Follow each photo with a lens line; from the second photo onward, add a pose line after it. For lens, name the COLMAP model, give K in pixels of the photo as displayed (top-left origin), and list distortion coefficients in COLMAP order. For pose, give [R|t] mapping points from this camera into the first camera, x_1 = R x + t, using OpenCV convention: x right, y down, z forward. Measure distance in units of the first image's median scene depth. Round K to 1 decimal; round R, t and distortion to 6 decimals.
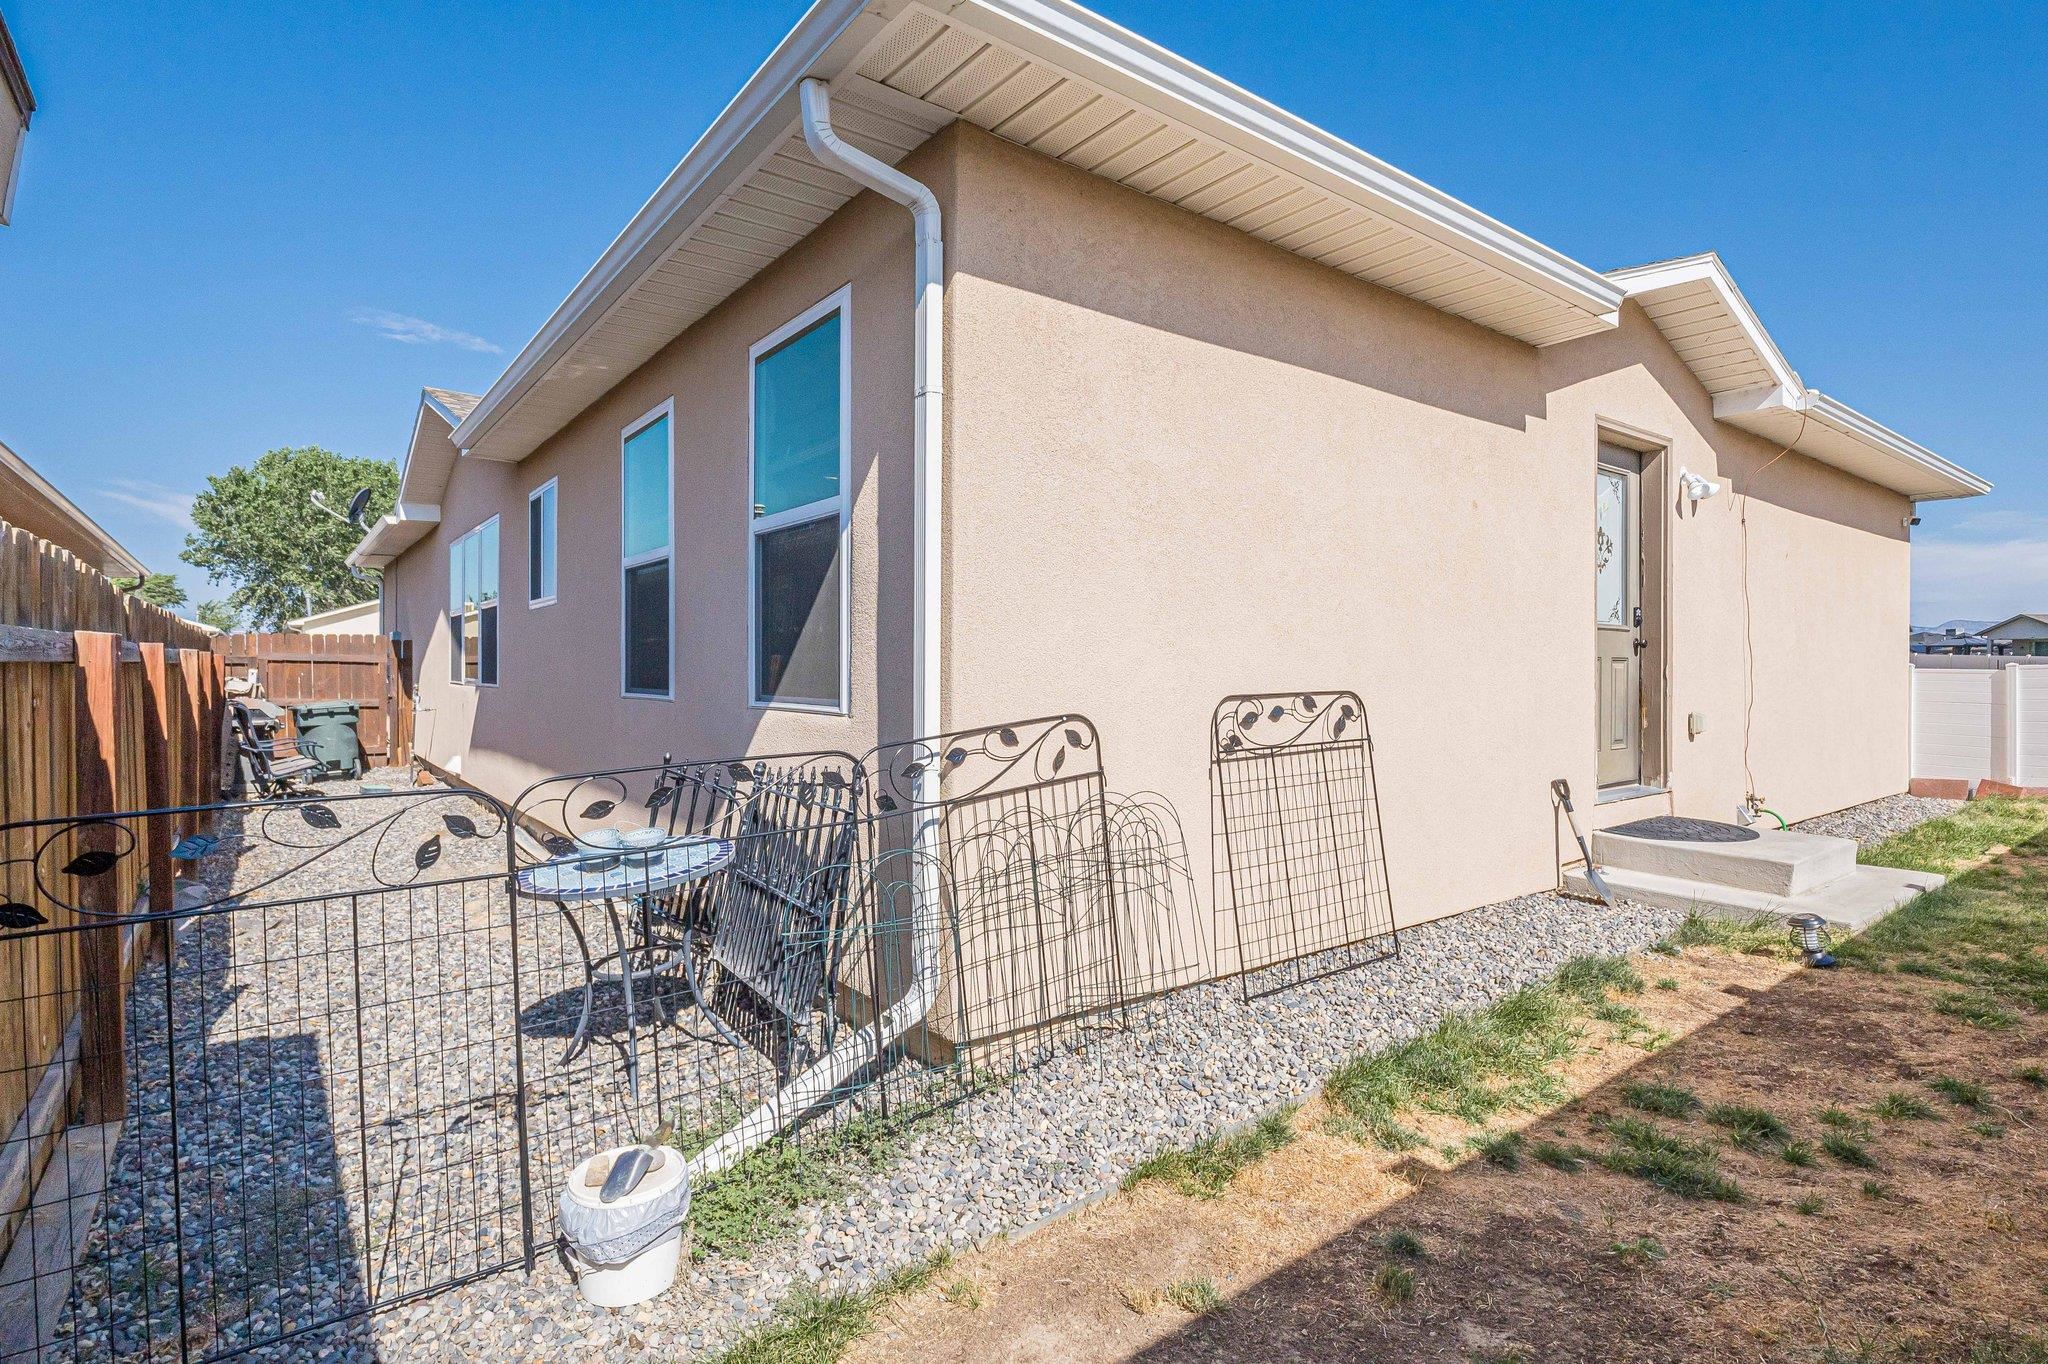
lens RADIAL K [[1010.7, 0, 1032.6], [0, 1010.7, 663.2], [0, 0, 1]] dist [-0.001500, 0.000883]
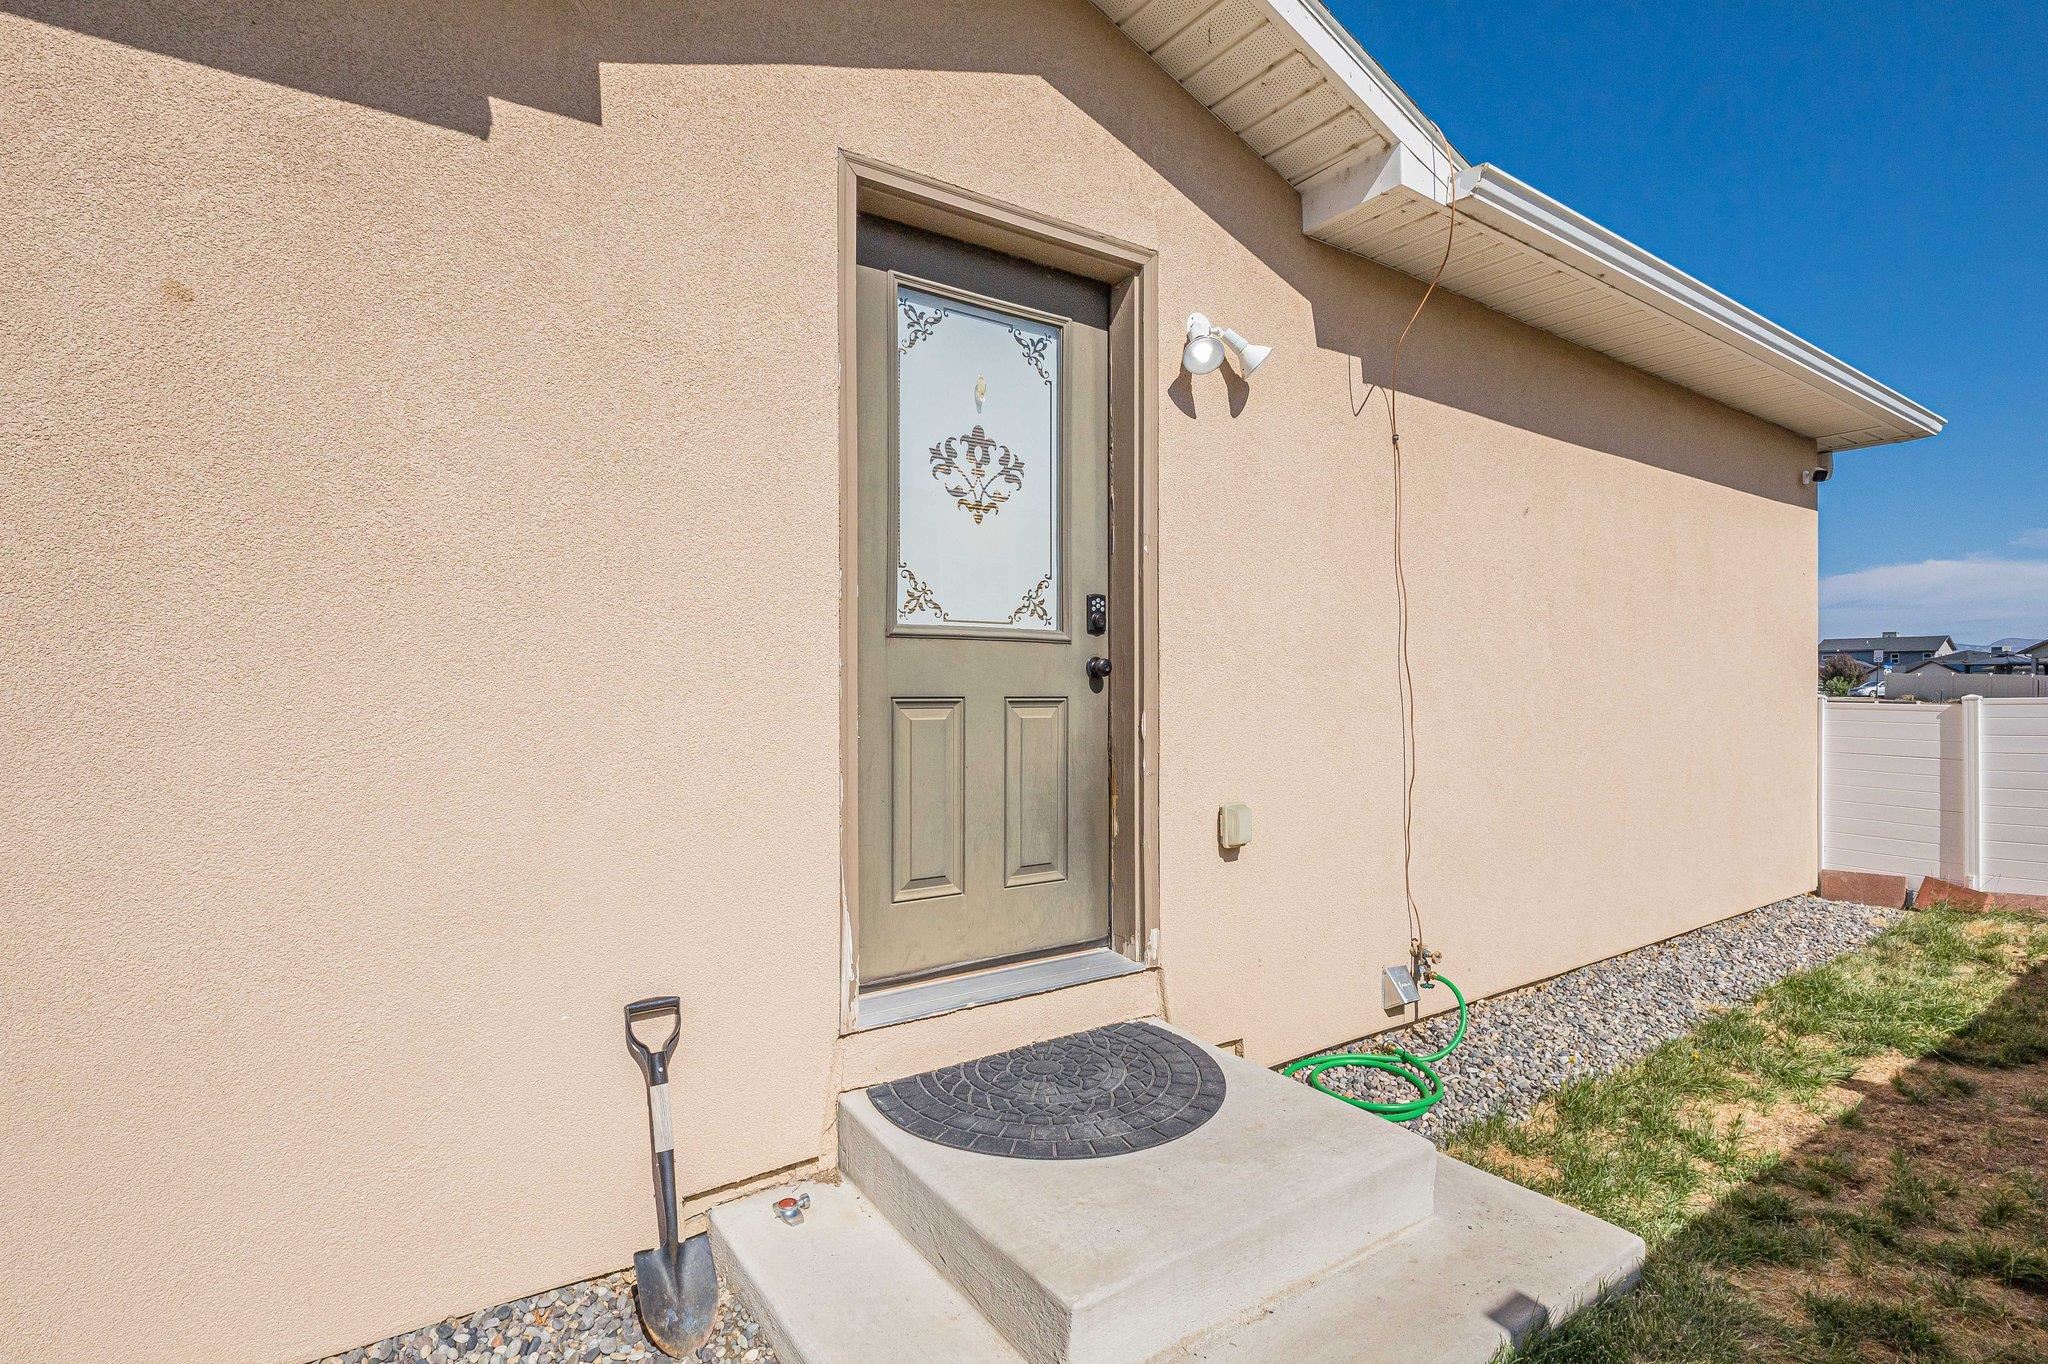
lens RADIAL K [[975.8, 0, 1020.3], [0, 975.8, 682.6], [0, 0, 1]] dist [-0.012221, -0.000764]
pose [[0.998193, -0.002264, -0.060049, 0.595574], [0.002177, 0.999997, -0.001500, -0.011737], [0.060052, 0.001367, 0.998194, 0.524708]]
